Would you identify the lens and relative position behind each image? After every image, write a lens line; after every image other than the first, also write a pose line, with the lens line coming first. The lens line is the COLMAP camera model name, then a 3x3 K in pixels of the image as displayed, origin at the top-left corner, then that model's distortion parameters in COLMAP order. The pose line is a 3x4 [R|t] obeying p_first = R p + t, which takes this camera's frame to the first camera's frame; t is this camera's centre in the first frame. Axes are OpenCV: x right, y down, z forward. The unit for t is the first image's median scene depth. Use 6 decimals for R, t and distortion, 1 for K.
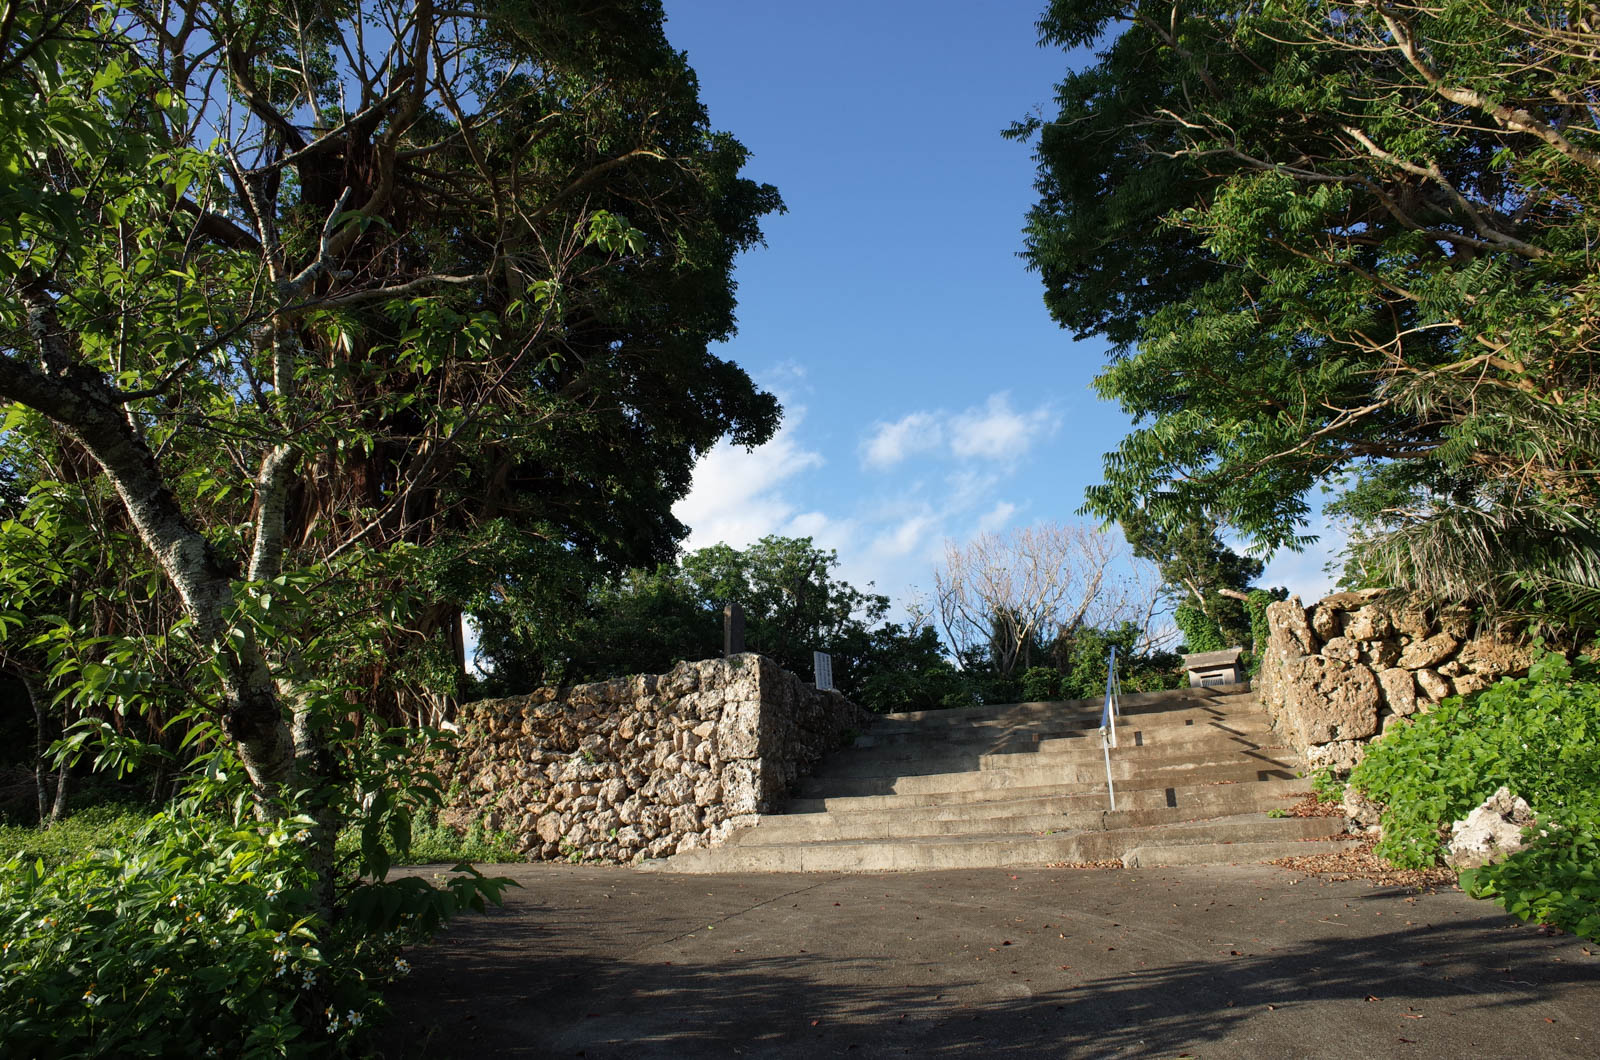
lens RADIAL K [[931.2, 0, 783.8], [0, 931.2, 526.6], [0, 0, 1]] dist [-0.085927, 0.049242]
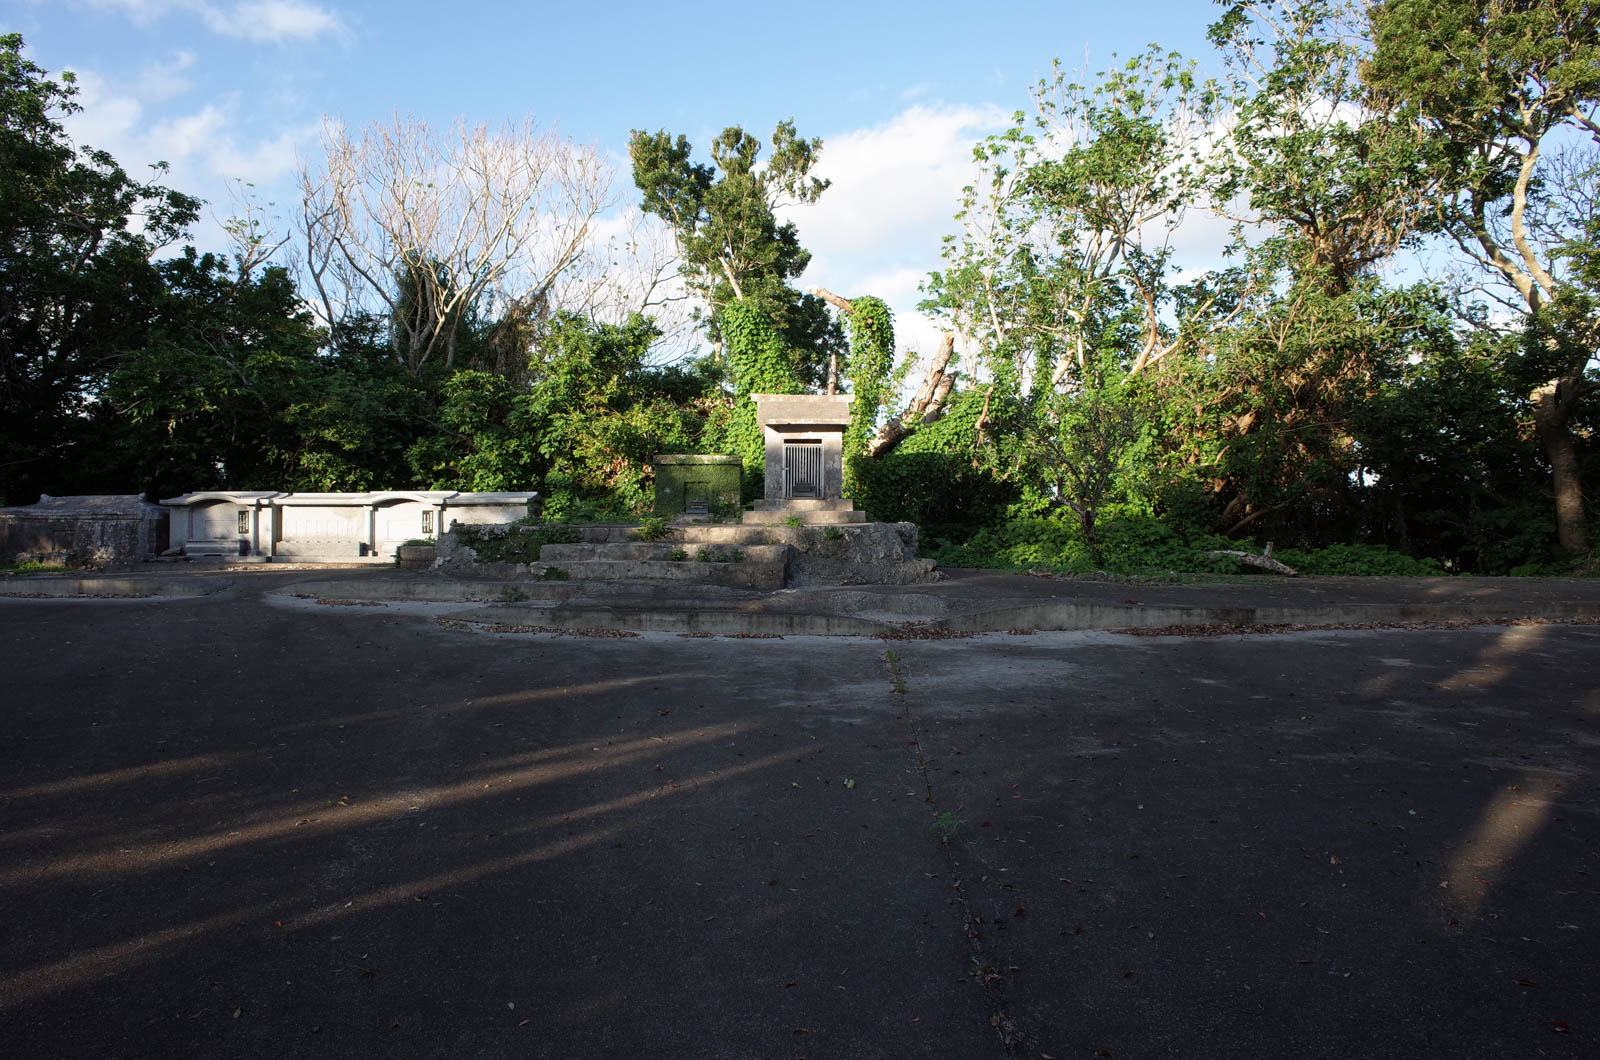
lens RADIAL K [[931.2, 0, 783.8], [0, 931.2, 526.6], [0, 0, 1]] dist [-0.085927, 0.049242]
pose [[0.811237, 0.006685, 0.584680, 0.086729], [-0.209661, 0.936768, 0.280192, 0.037930], [-0.545836, -0.349887, 0.761342, 0.374419]]
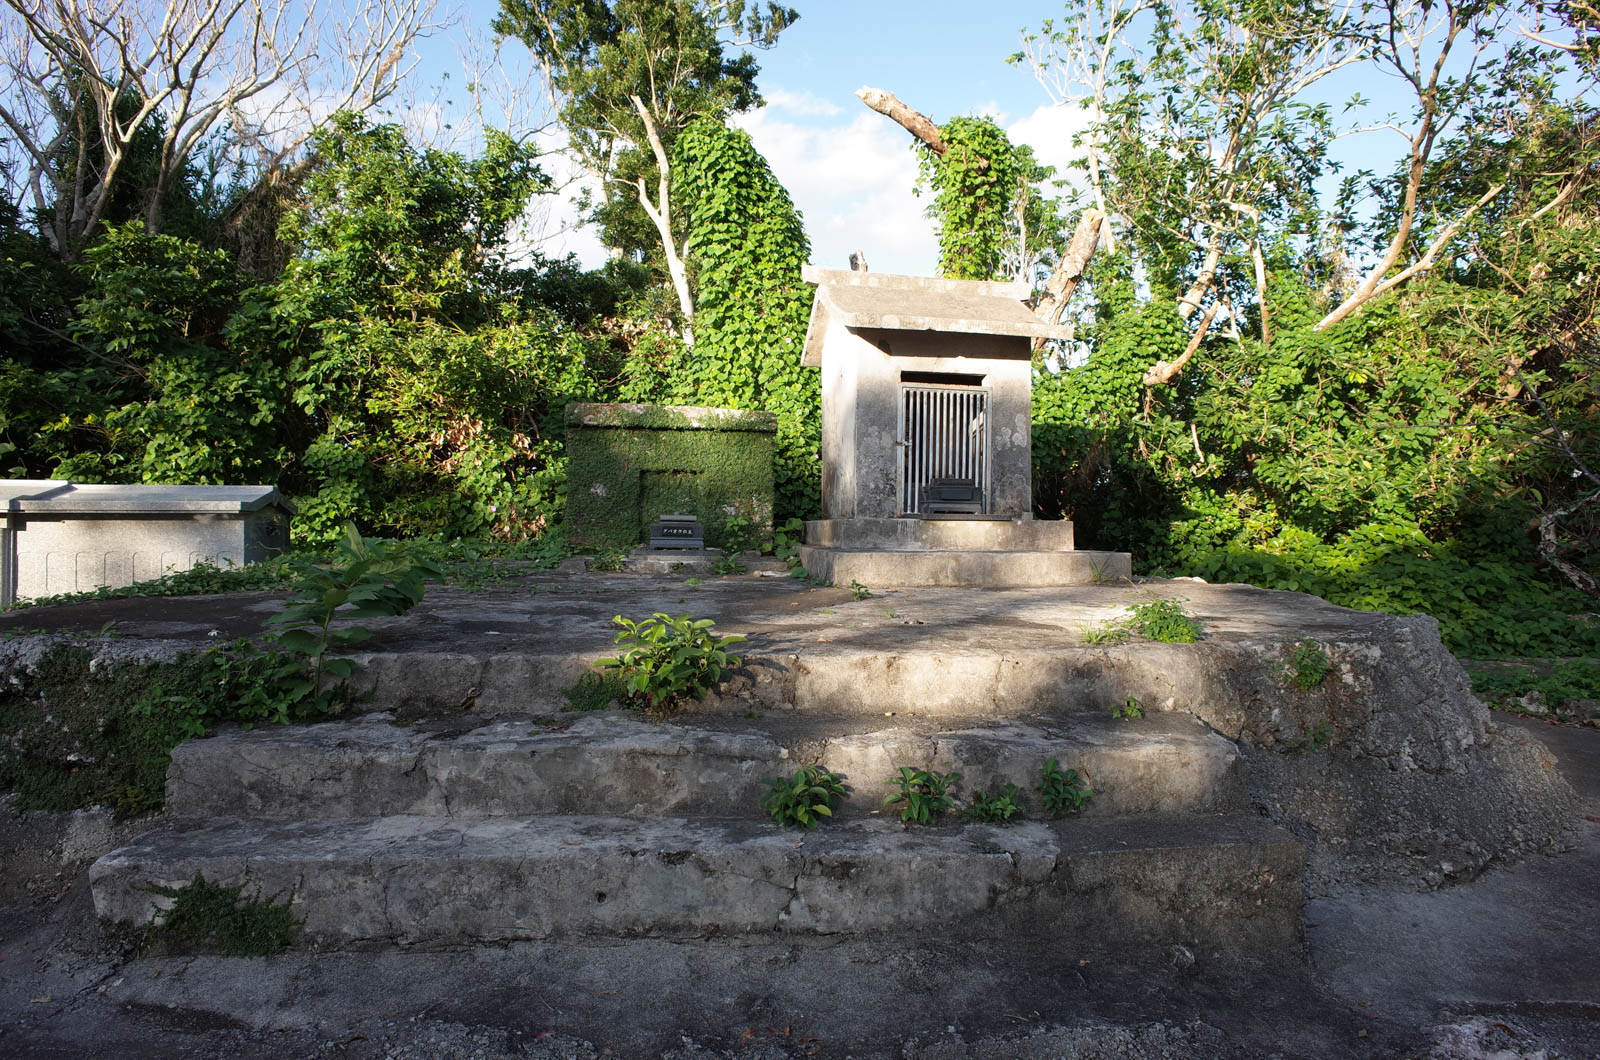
lens RADIAL K [[931.2, 0, 783.8], [0, 931.2, 526.6], [0, 0, 1]] dist [-0.085927, 0.049242]
pose [[0.686870, 0.007475, 0.726742, 0.181333], [-0.269495, 0.931280, 0.245131, 0.101781], [-0.674969, -0.364226, 0.641683, 0.577974]]
